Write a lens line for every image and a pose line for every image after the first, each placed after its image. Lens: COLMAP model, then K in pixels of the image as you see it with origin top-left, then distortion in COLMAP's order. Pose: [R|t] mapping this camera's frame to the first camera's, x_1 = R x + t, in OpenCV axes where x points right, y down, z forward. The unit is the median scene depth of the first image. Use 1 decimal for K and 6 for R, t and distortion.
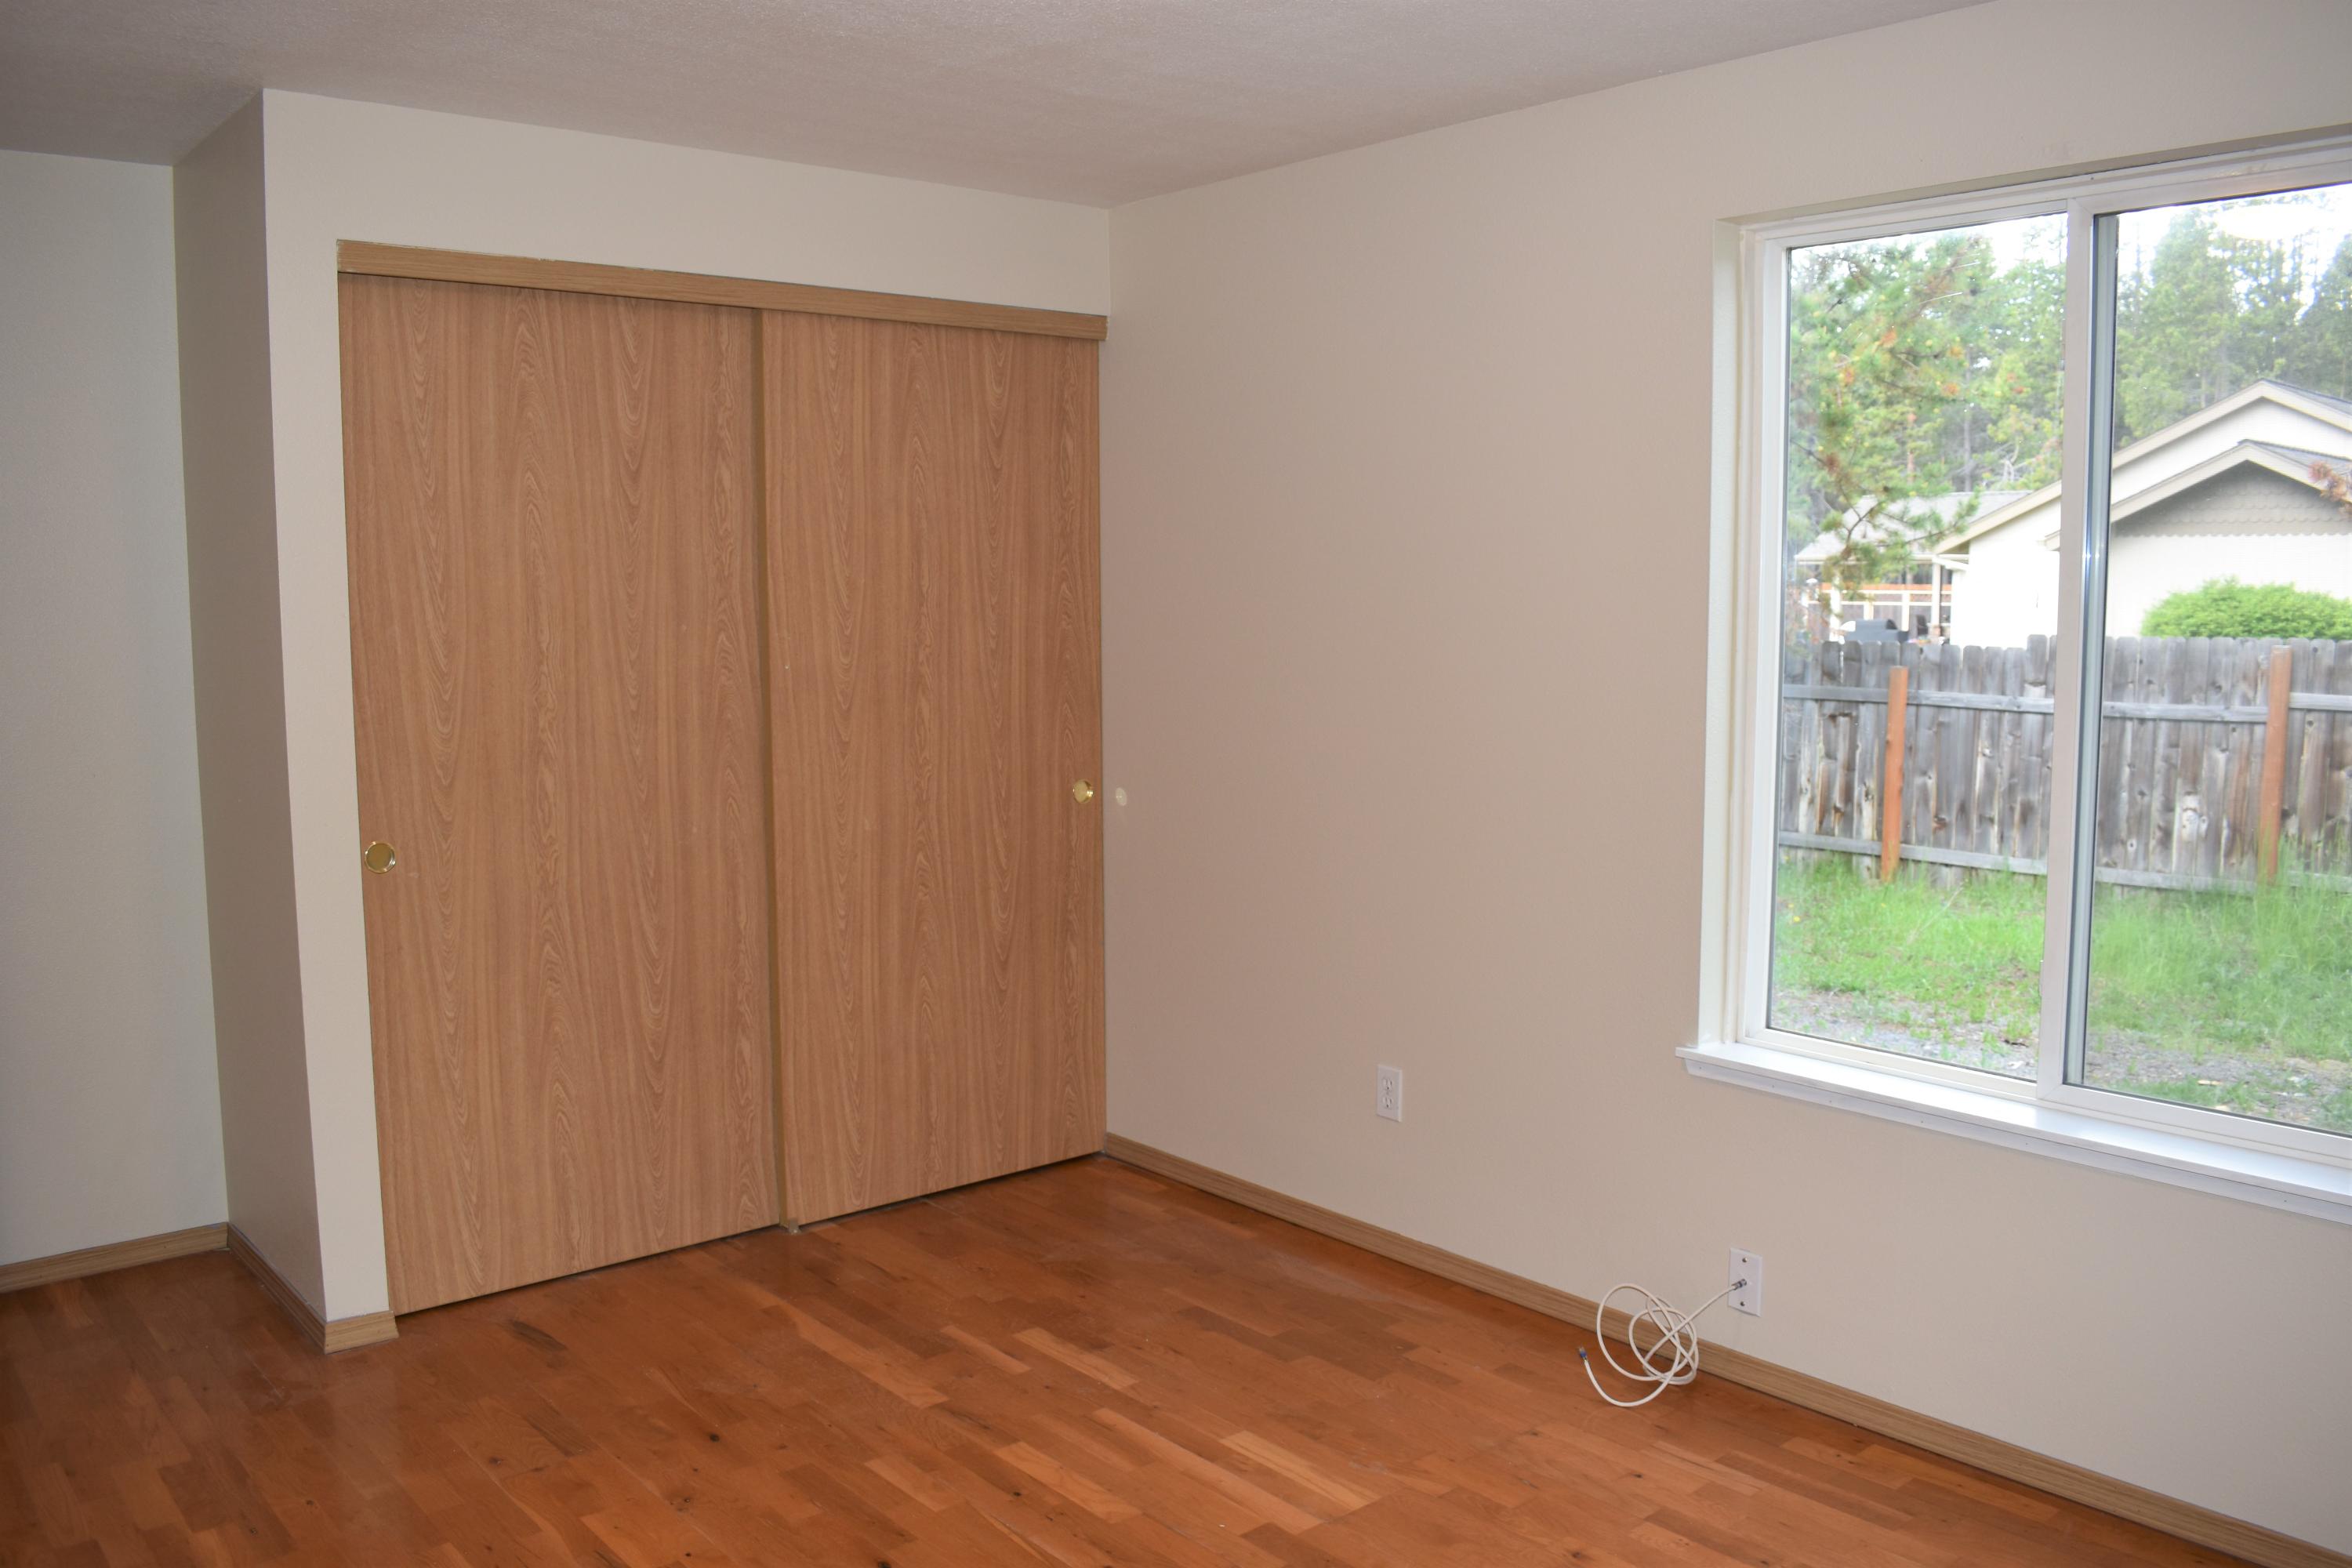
lens RADIAL K [[1873.7, 0, 1176.6], [0, 1873.7, 784.0], [0, 0, 1]] dist [-0.094188, 0.015940]
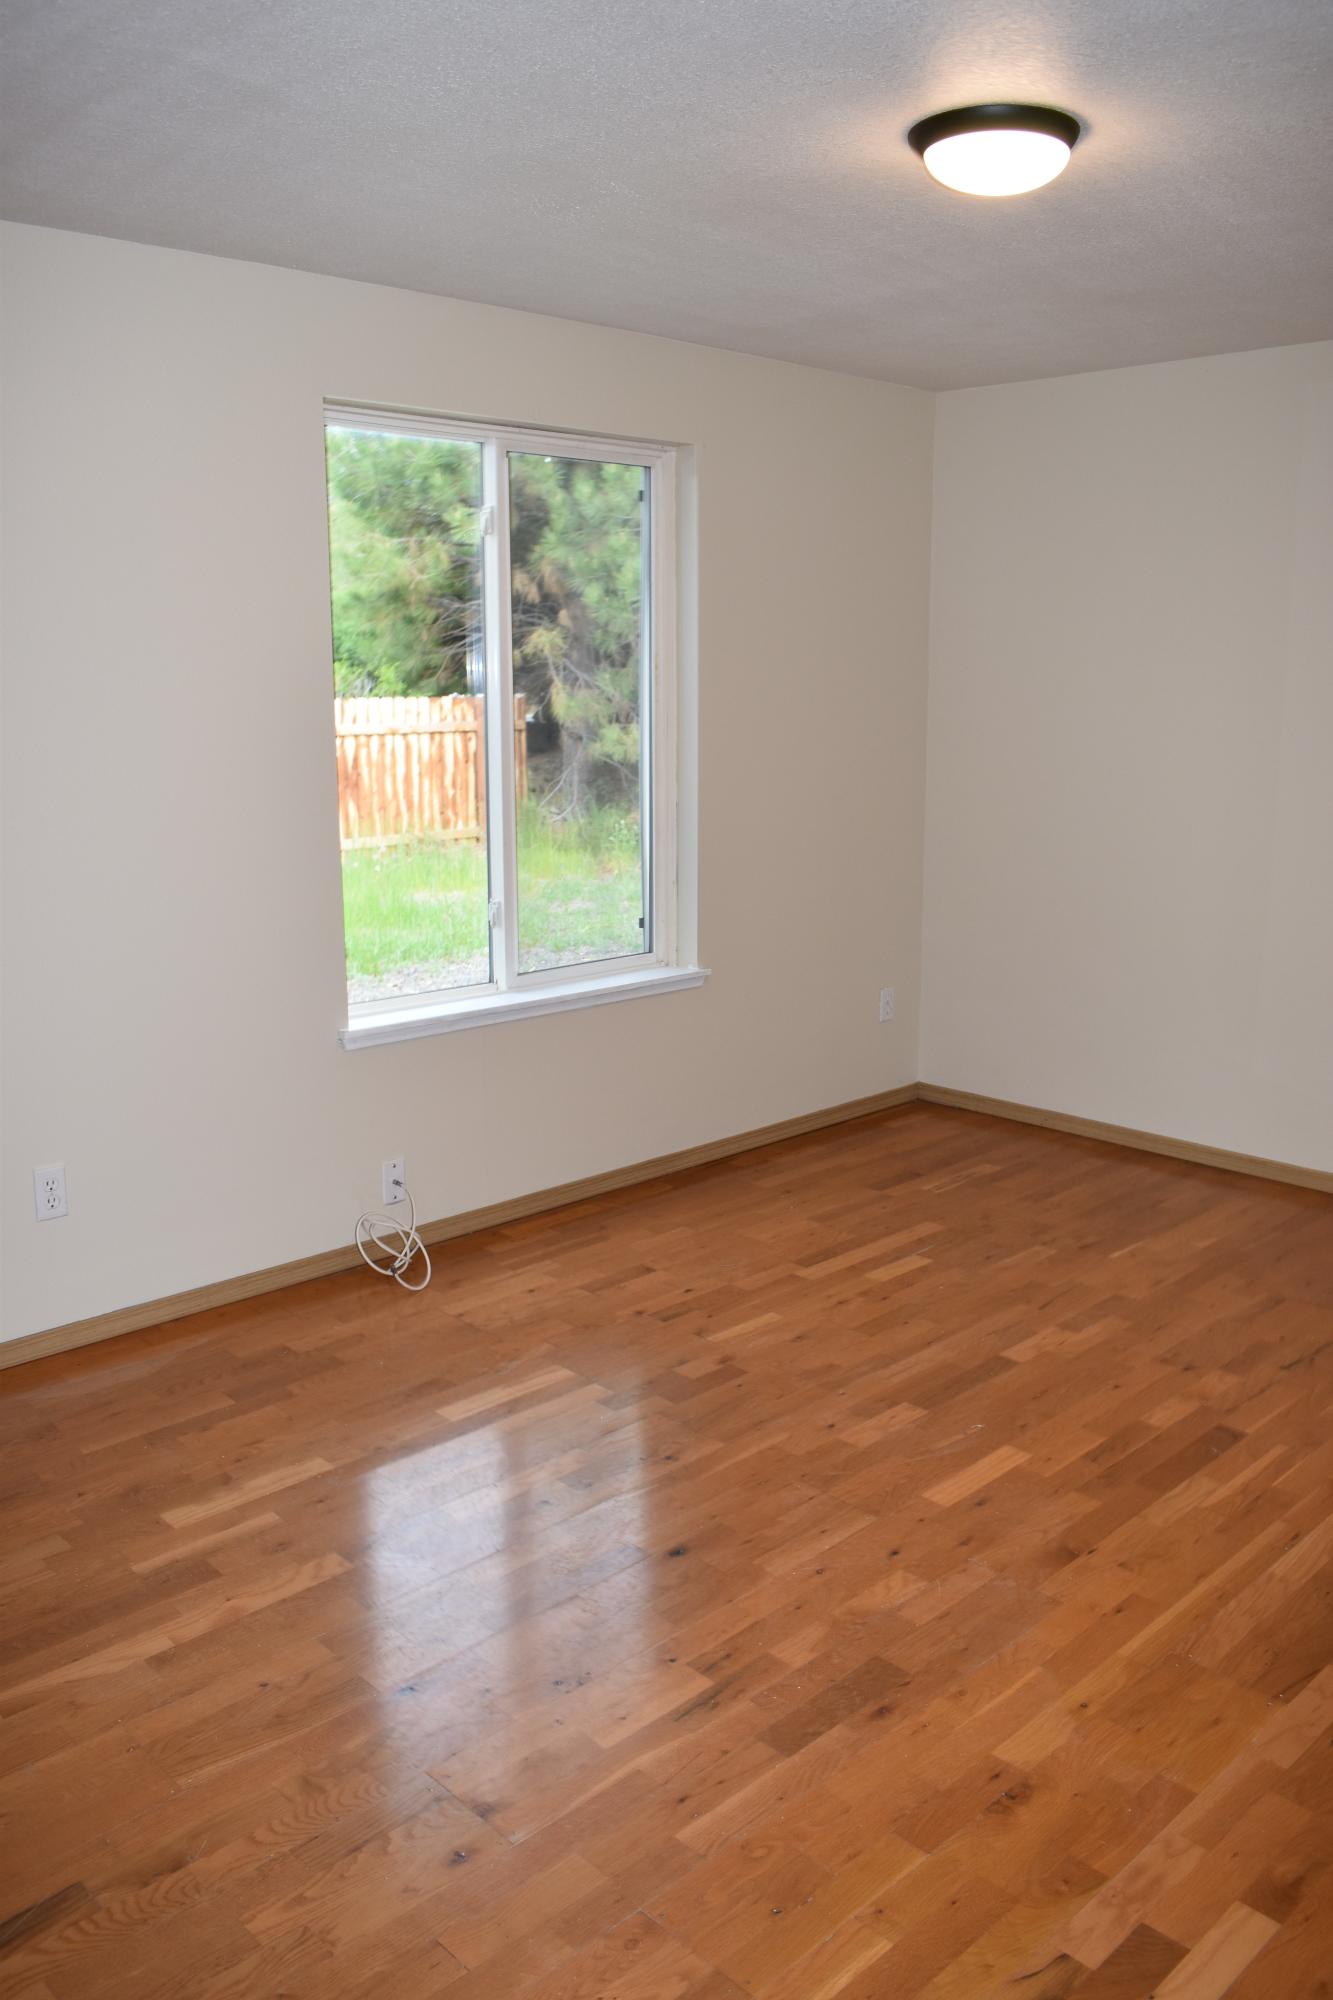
lens RADIAL K [[1593.3, 0, 672.7], [0, 1593.3, 1004.4], [0, 0, 1]] dist [-0.094188, 0.015940]
pose [[-0.079805, -0.189216, 0.978687, -0.813450], [0.108413, 0.974347, 0.197217, -0.071246], [-0.990897, 0.121842, -0.057245, 0.796573]]
